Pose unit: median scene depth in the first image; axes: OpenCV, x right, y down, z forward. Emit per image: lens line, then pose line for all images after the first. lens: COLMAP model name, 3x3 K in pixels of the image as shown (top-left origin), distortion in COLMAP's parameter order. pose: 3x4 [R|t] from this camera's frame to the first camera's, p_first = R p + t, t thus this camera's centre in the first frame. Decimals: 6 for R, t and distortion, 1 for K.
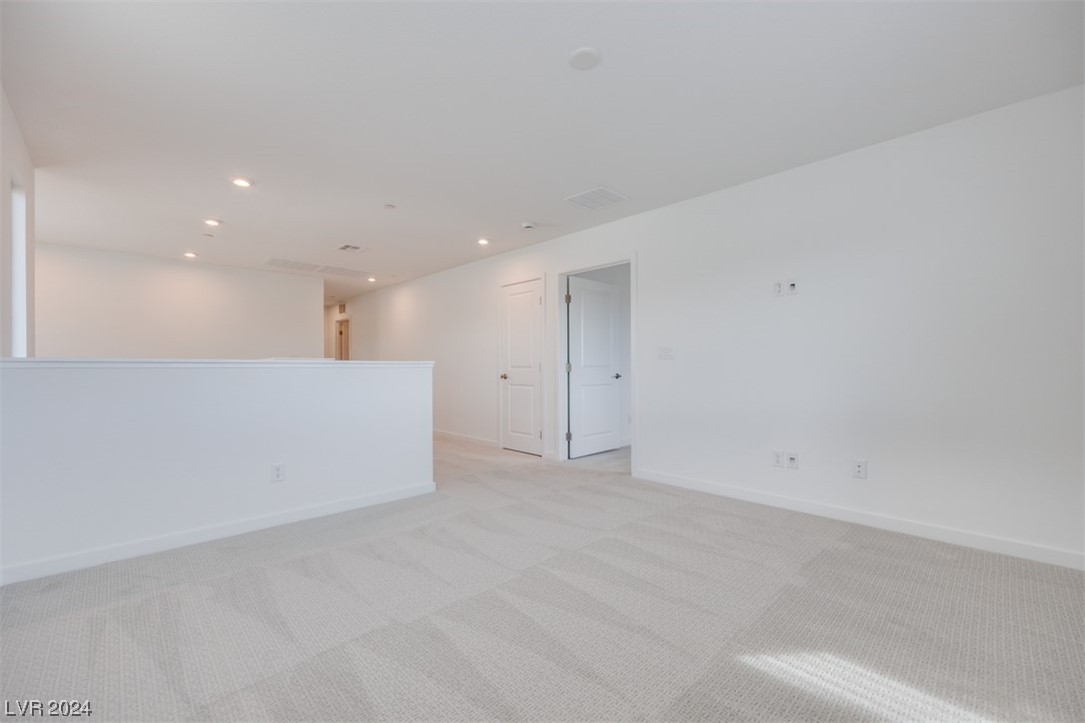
lens RADIAL K [[461.0, 0, 542.5], [0, 461.0, 361.5], [0, 0, 1]] dist [-0.000543, -0.000007]
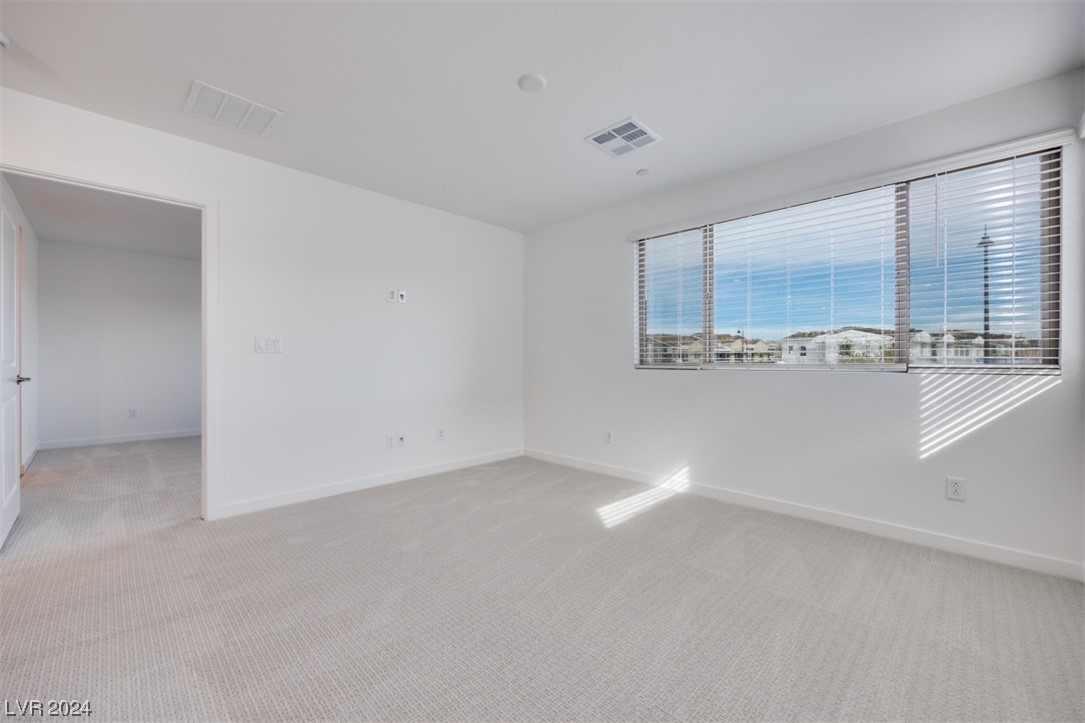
lens RADIAL K [[447.4, 0, 532.6], [0, 447.4, 359.6], [0, 0, 1]] dist [0.000176, 0.000166]
pose [[-0.042015, 0.009638, 0.999070, -0.655973], [-0.009136, 0.999908, -0.010031, 0.010982], [-0.999075, -0.009549, -0.041923, 0.704171]]
